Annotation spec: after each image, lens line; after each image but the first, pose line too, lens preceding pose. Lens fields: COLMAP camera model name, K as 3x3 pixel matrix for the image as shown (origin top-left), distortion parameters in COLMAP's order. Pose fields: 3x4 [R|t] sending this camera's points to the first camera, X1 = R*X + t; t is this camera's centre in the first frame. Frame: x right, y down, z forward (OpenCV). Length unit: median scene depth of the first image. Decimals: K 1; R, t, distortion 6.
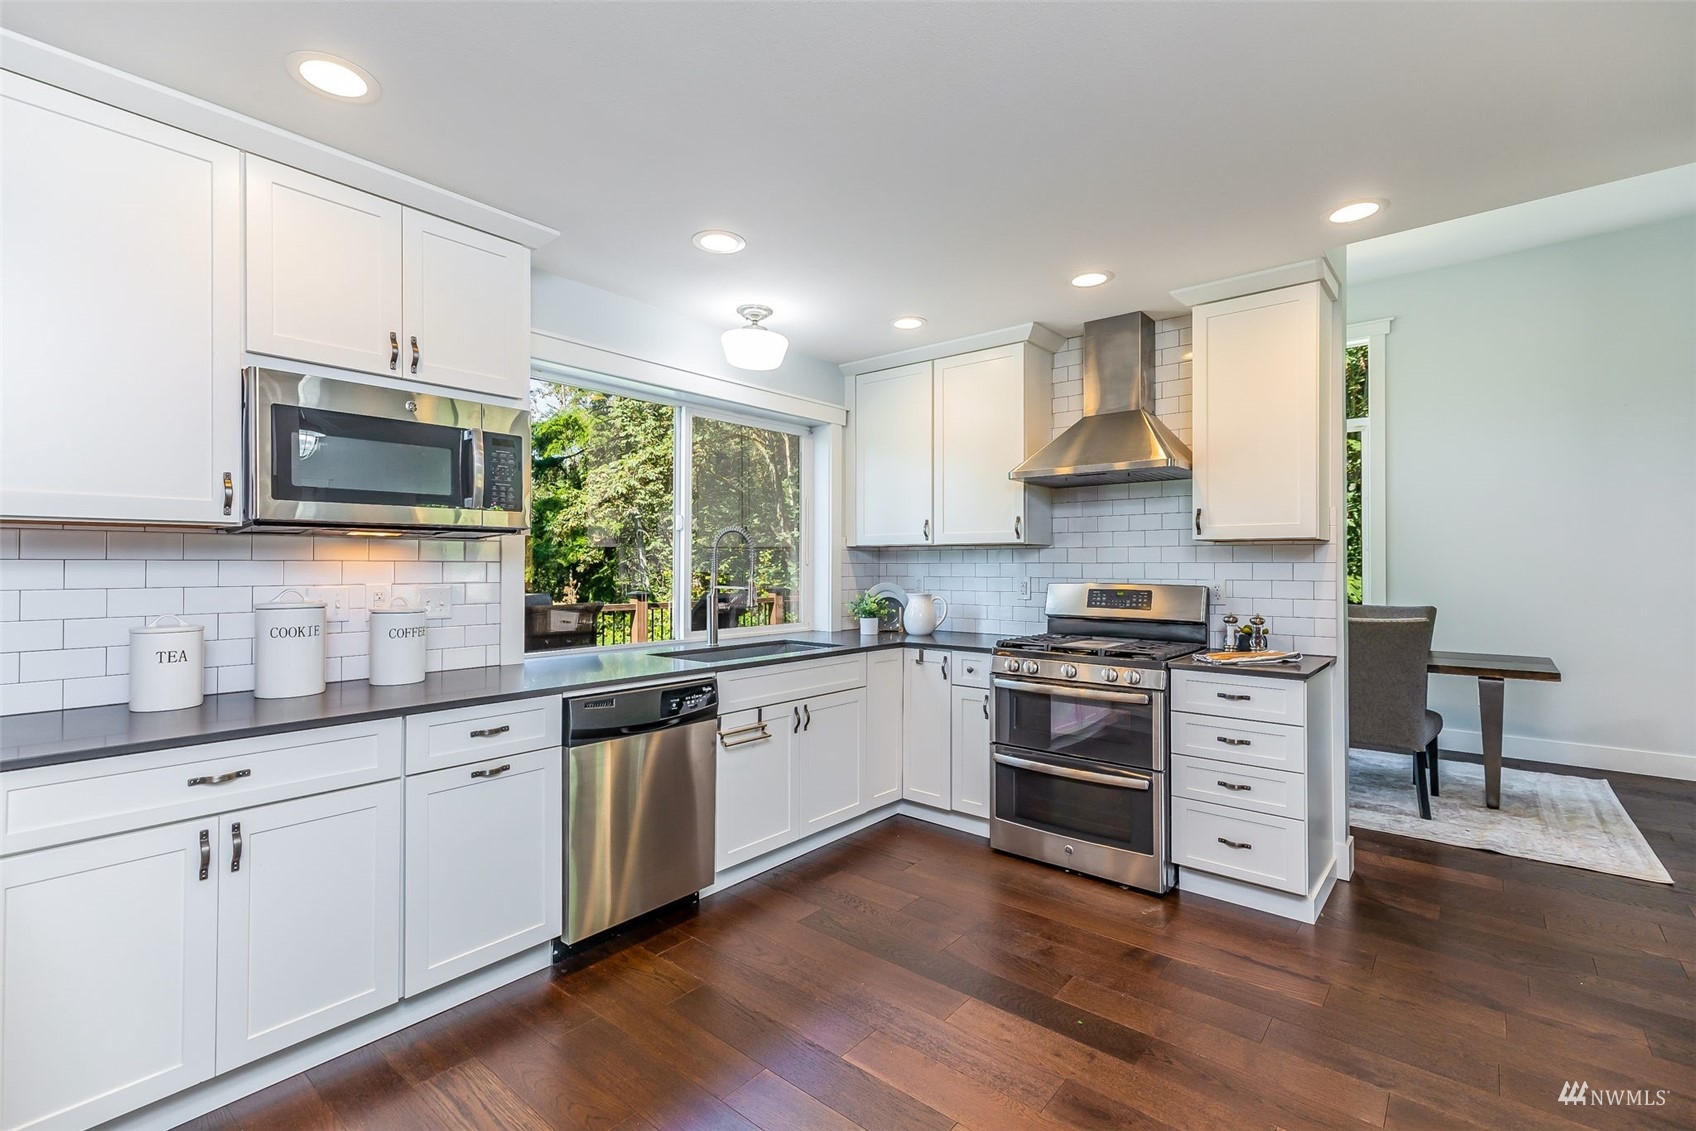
lens RADIAL K [[768.3, 0, 855.8], [0, 768.3, 553.6], [0, 0, 1]] dist [0.012338, -0.000200]
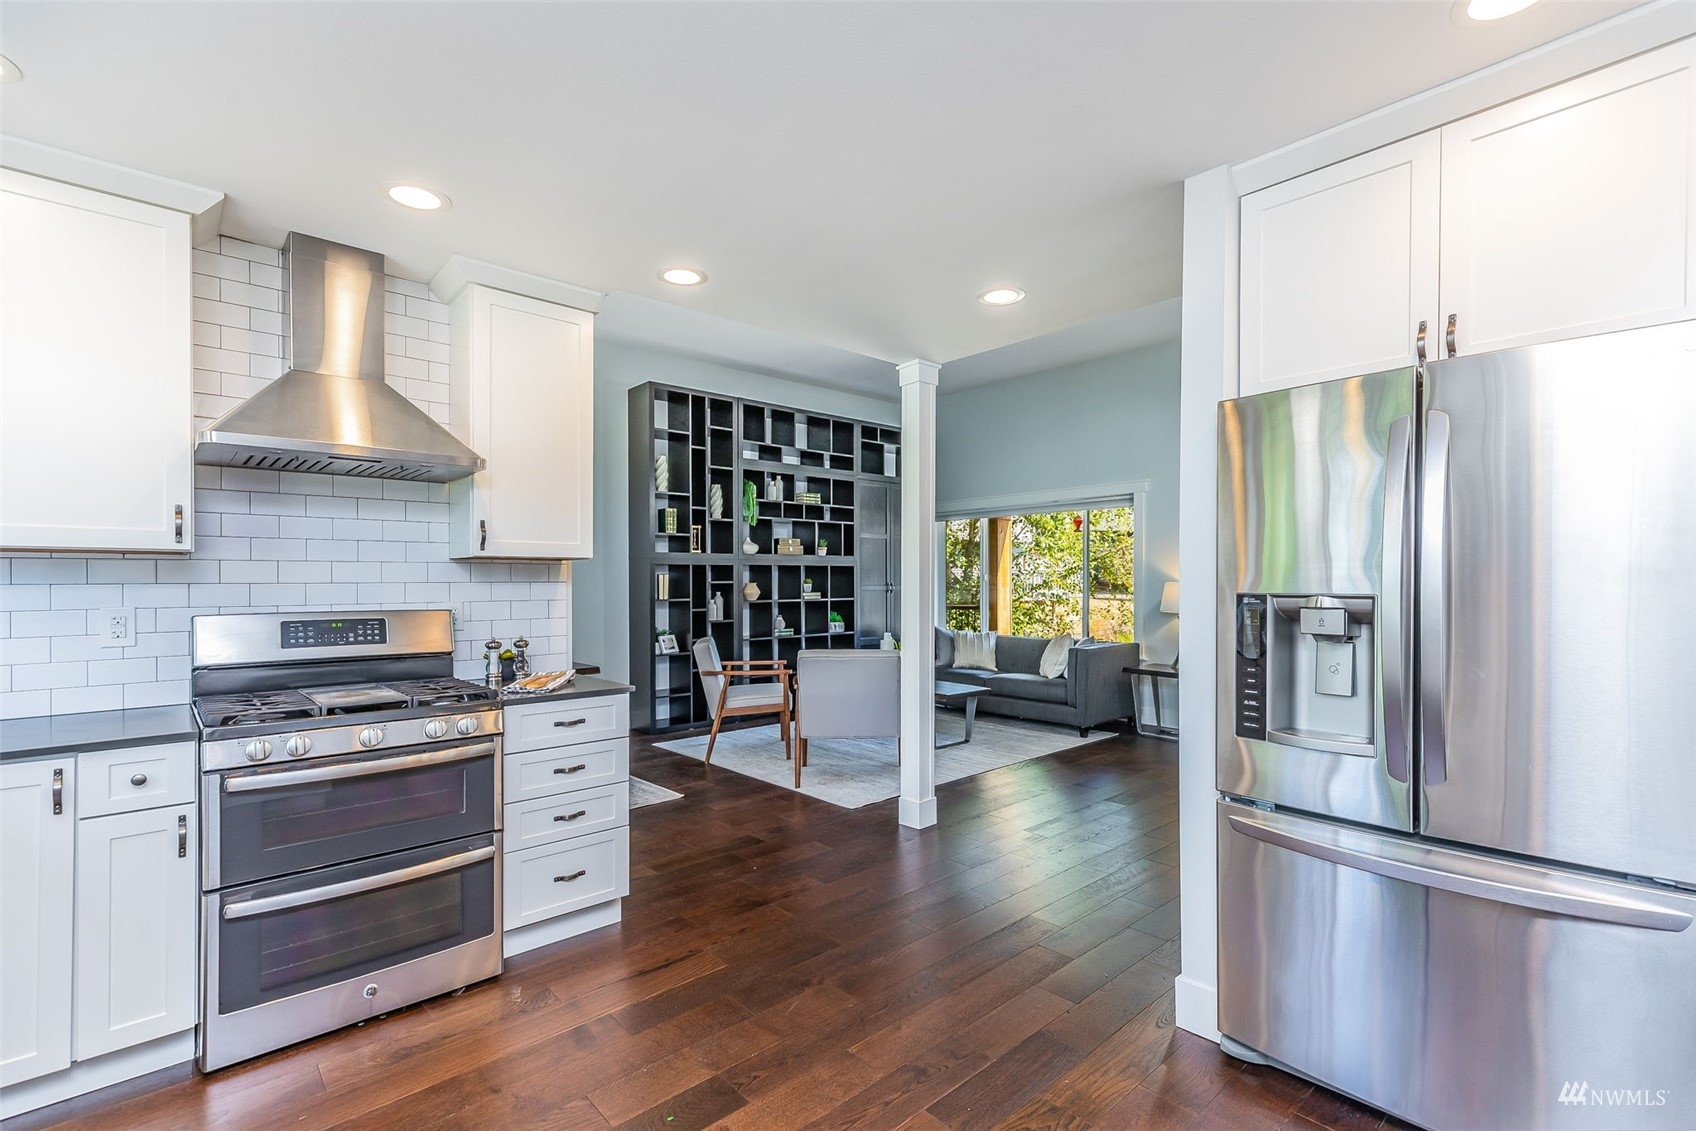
lens RADIAL K [[768.3, 0, 853.1], [0, 768.3, 583.4], [0, 0, 1]] dist [0.012338, -0.000200]
pose [[0.155074, -0.006239, 0.987883, -0.334025], [-0.005682, 0.999958, 0.007207, 0.004661], [-0.987886, -0.006731, 0.155032, 0.435035]]
